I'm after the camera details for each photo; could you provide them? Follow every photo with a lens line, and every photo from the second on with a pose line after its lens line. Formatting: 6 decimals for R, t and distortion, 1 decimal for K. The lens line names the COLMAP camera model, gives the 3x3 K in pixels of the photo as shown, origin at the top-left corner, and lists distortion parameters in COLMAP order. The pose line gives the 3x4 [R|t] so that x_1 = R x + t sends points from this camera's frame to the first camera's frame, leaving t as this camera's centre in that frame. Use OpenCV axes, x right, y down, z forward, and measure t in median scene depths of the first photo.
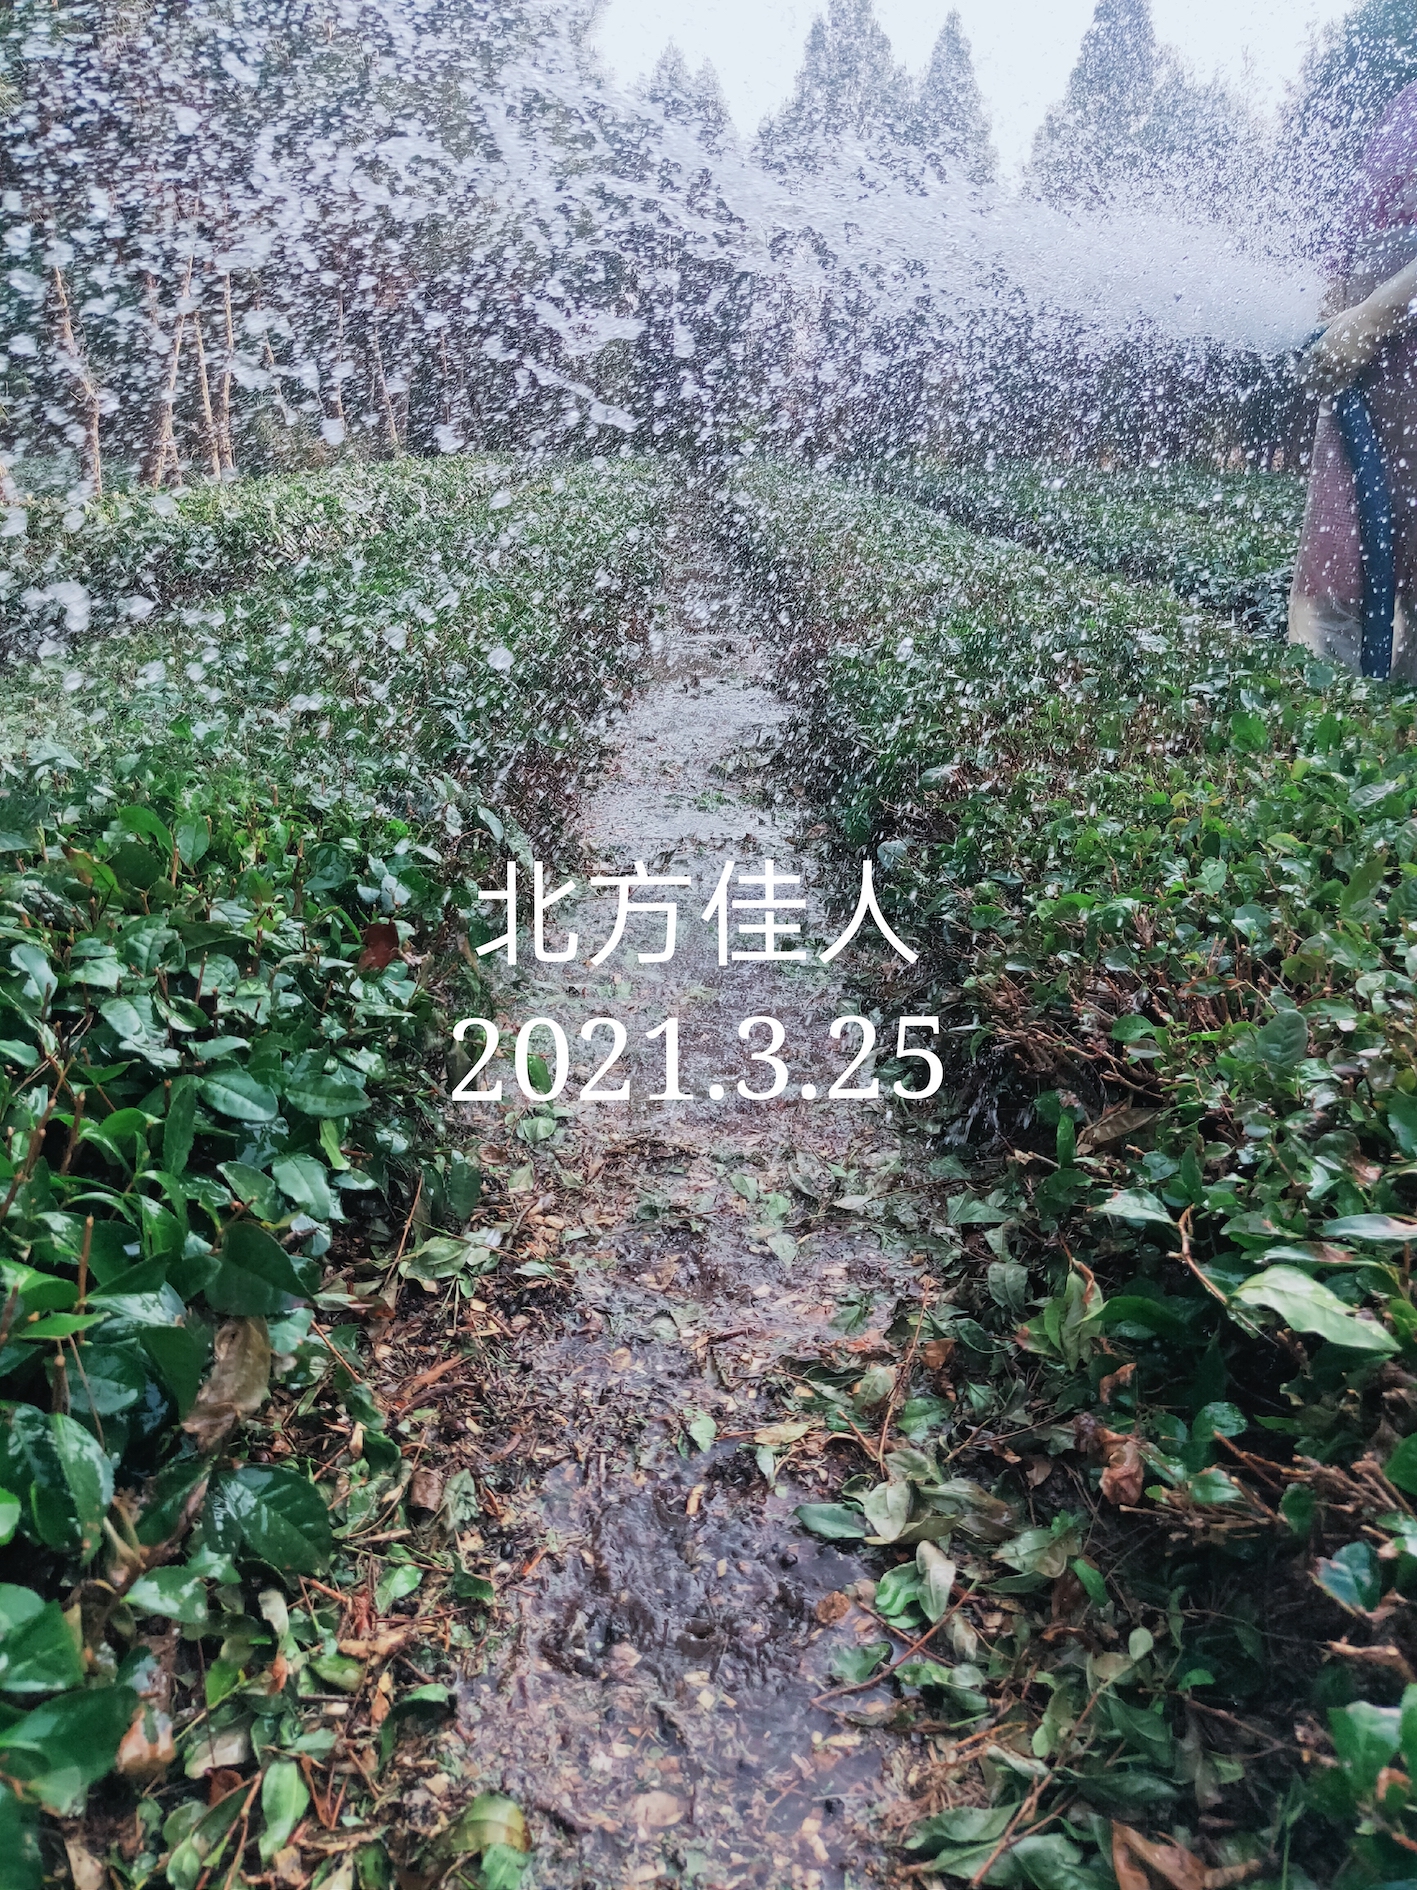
lens RADIAL K [[1568.7, 0, 666.7], [0, 1568.7, 976.5], [0, 0, 1]] dist [0.032177, 0.013065]
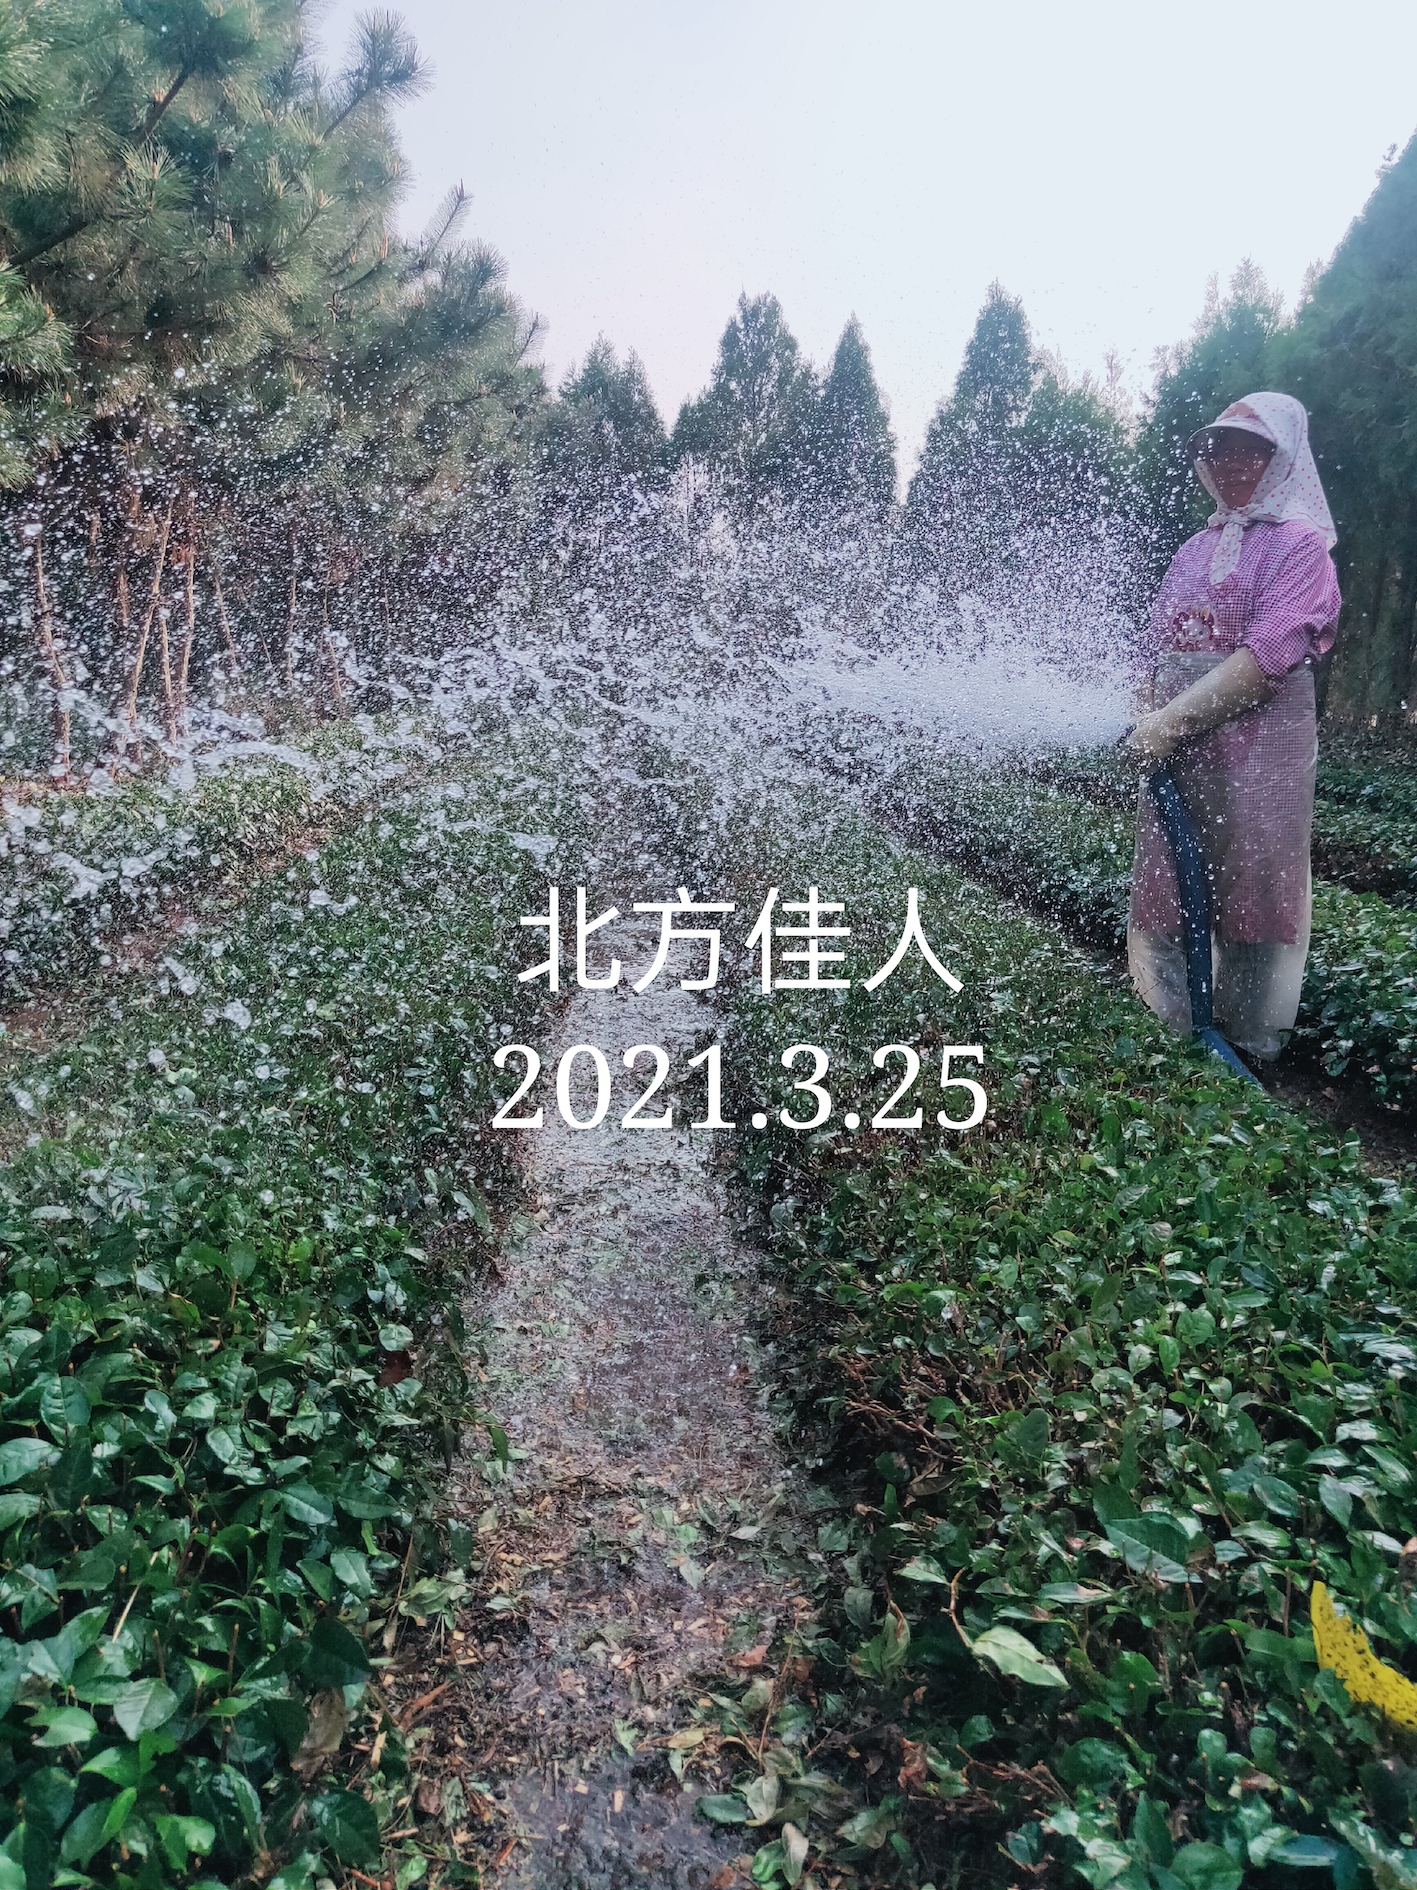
lens RADIAL K [[1573.0, 0, 693.0], [0, 1573.0, 944.5], [0, 0, 1]] dist [0.076323, -0.061931]
pose [[0.998072, 0.000061, 0.062071, -0.008555], [0.009046, 0.989180, -0.146430, -0.193026], [-0.061409, 0.146709, 0.987272, -0.479805]]
